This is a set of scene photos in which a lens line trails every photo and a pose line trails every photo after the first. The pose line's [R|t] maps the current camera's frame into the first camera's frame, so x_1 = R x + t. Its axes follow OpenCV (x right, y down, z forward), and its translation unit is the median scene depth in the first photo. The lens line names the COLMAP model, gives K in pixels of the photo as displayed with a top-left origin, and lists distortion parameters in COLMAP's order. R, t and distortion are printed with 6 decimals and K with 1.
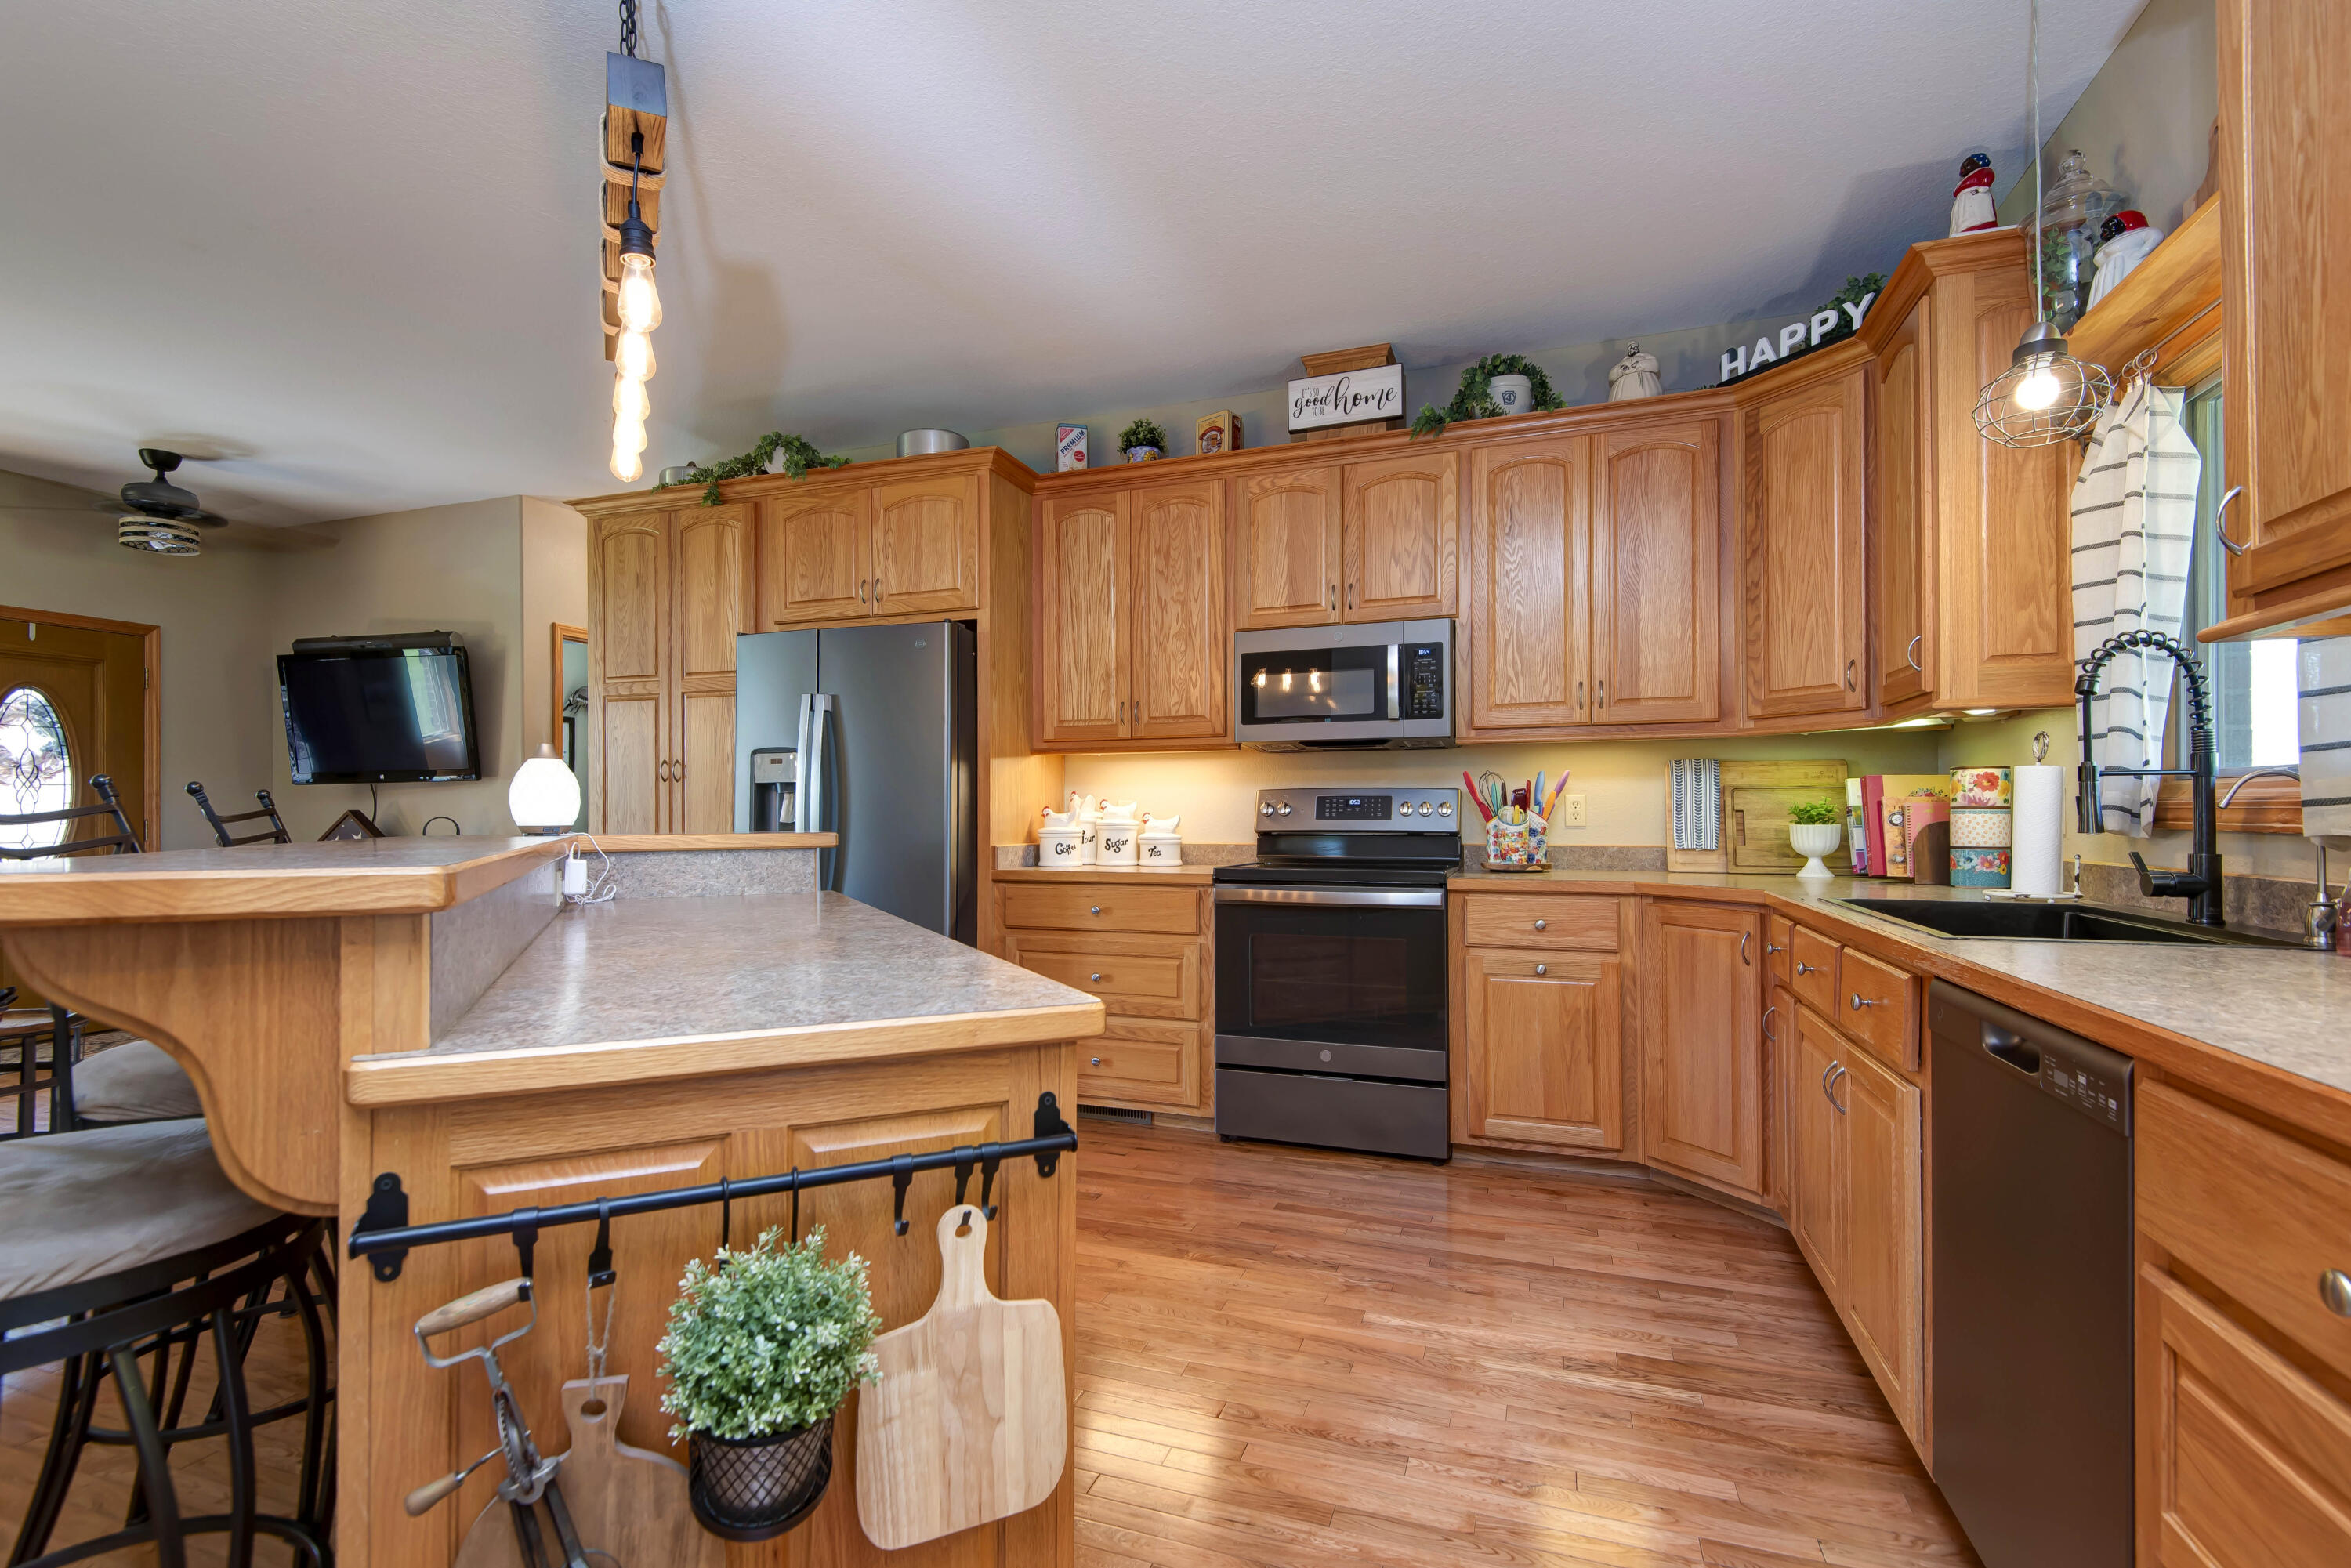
lens RADIAL K [[1081.2, 0, 1155.8], [0, 1081.2, 807.5], [0, 0, 1]] dist [0.037042, -0.024437]
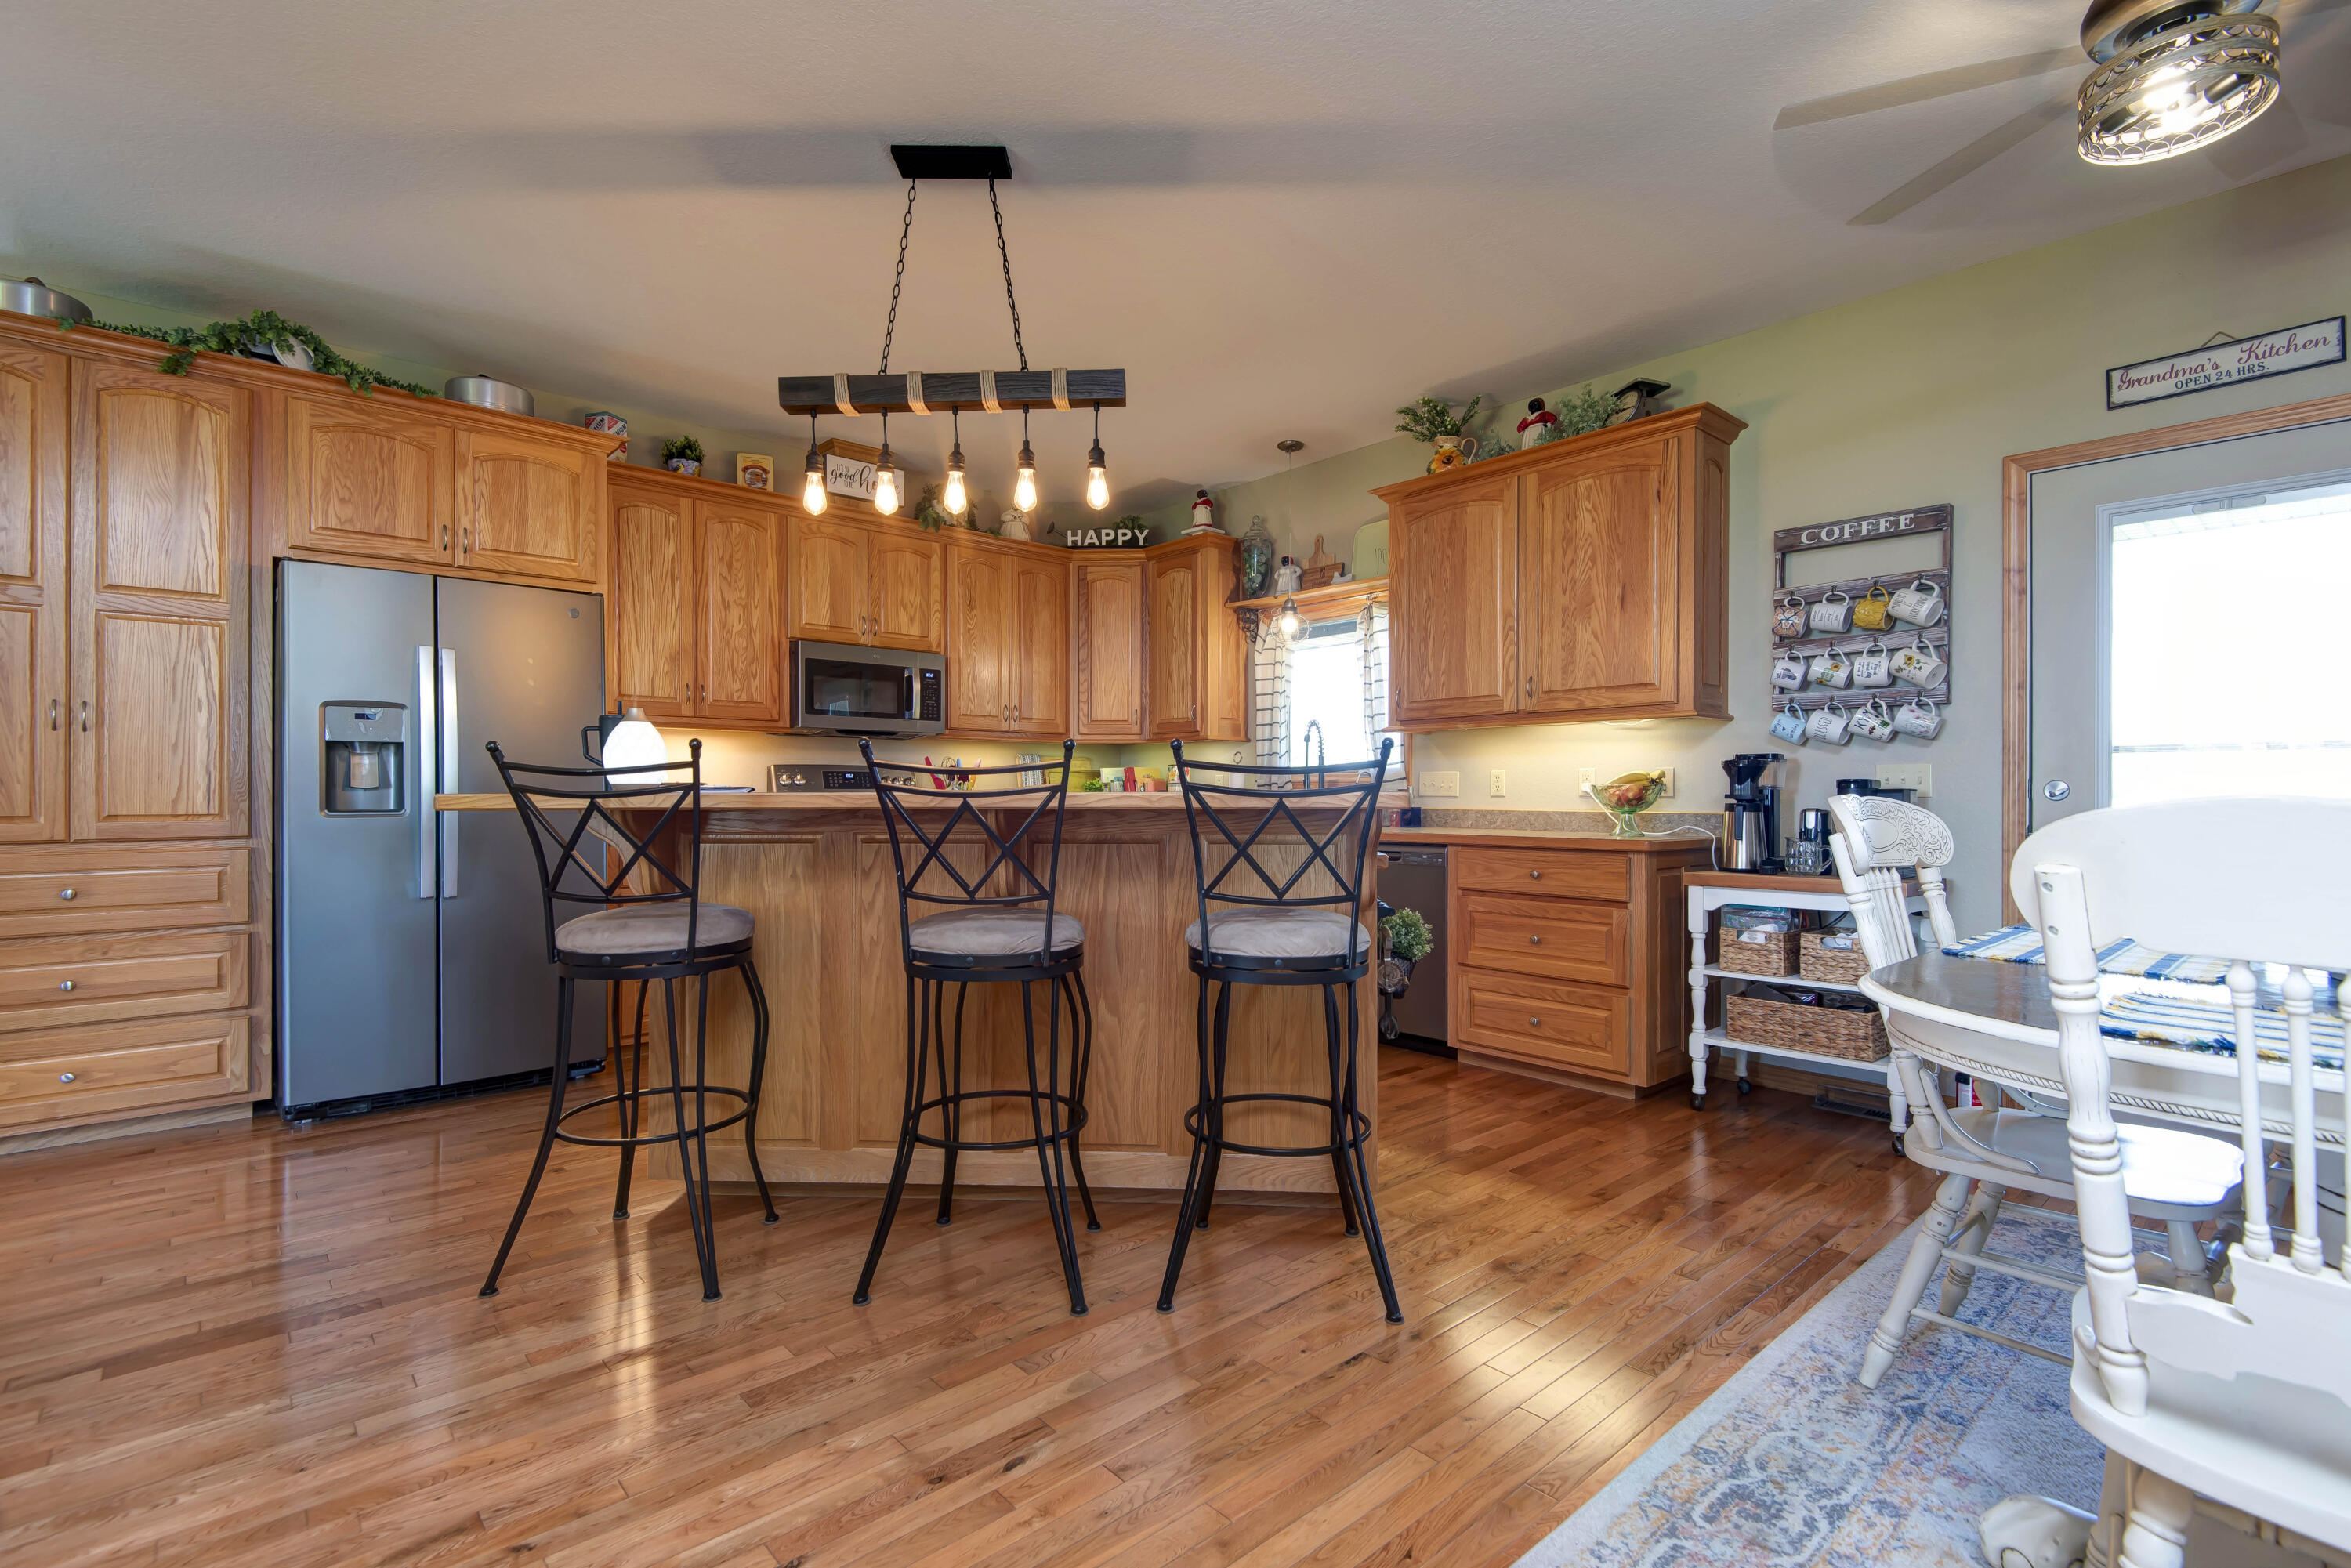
lens RADIAL K [[1071.3, 0, 1167.4], [0, 1071.3, 785.4], [0, 0, 1]] dist [0.030279, -0.022443]
pose [[0.470521, 0.010507, 0.882326, -0.880746], [-0.010528, 0.999925, -0.006293, 0.012023], [-0.882326, -0.006328, 0.470596, 0.027485]]
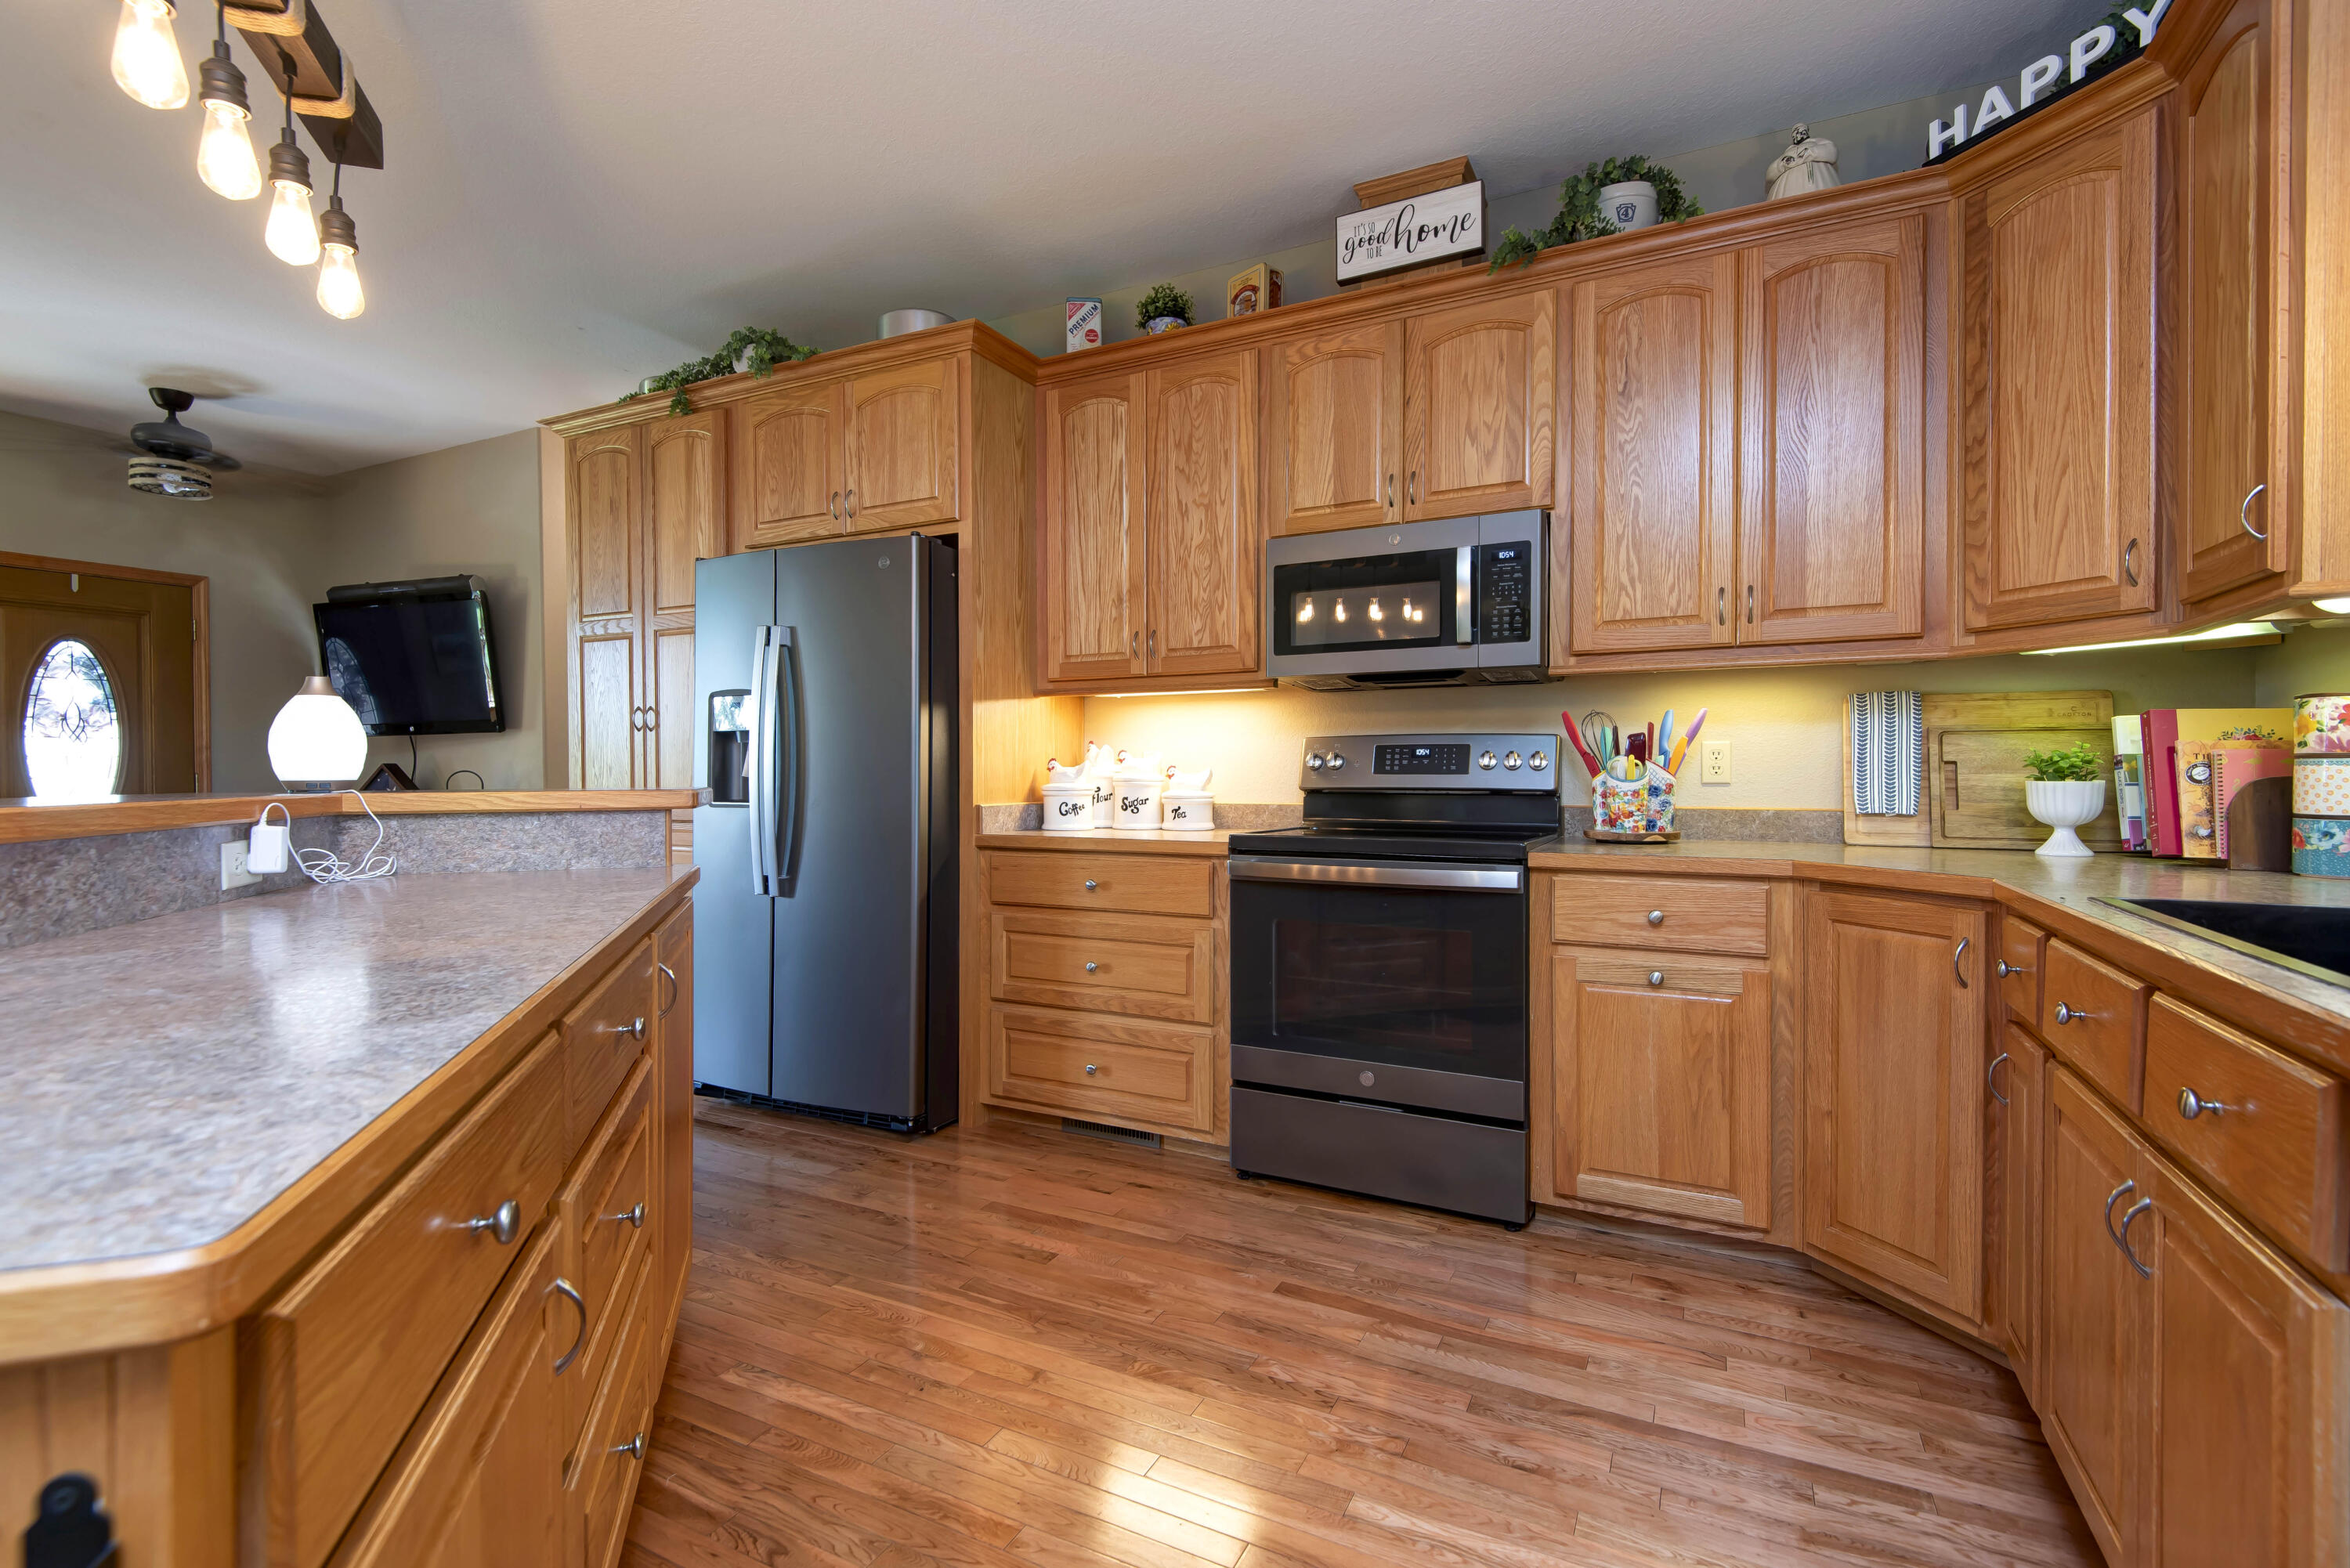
lens RADIAL K [[1070.8, 0, 1166.9], [0, 1070.8, 785.4], [0, 0, 1]] dist [0.030279, -0.022443]
pose [[0.991972, 0.001930, -0.126441, 0.106395], [0.000741, 0.999778, 0.021074, 0.003023], [0.126453, -0.020999, 0.991750, 0.214880]]
